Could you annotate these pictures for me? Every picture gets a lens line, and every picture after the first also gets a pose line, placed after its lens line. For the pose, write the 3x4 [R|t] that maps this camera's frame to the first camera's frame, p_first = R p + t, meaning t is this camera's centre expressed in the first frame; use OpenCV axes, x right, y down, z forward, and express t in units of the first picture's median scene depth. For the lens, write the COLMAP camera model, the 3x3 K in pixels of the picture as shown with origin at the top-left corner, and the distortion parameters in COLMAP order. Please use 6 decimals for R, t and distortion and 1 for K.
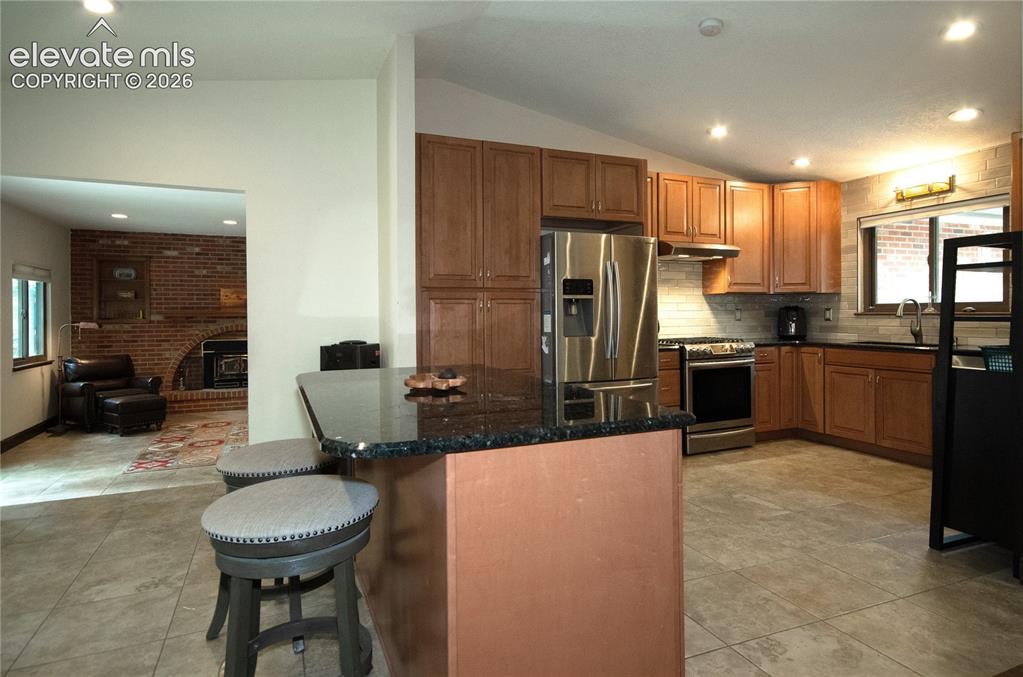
lens RADIAL K [[589.0, 0, 507.1], [0, 589.0, 330.6], [0, 0, 1]] dist [-0.016840, 0.005022]
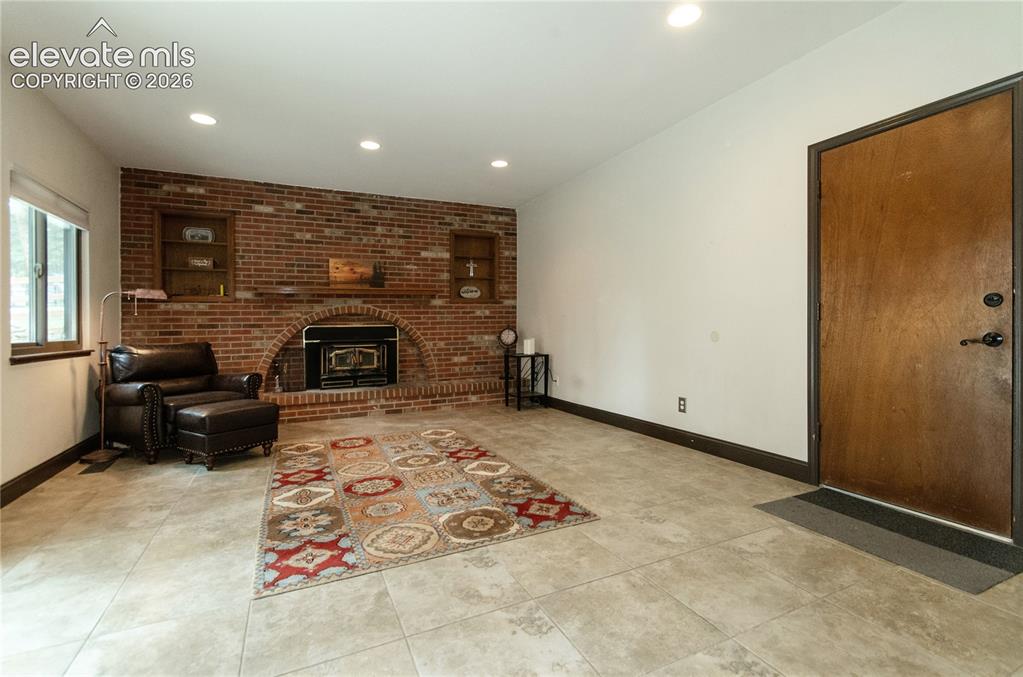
lens RADIAL K [[460.3, 0, 518.7], [0, 460.3, 335.5], [0, 0, 1]] dist [-0.007251, -0.000567]
pose [[0.997068, -0.004879, 0.076363, -0.297156], [0.005463, 0.999957, -0.007437, 0.036089], [-0.076323, 0.007832, 0.997052, 0.395565]]
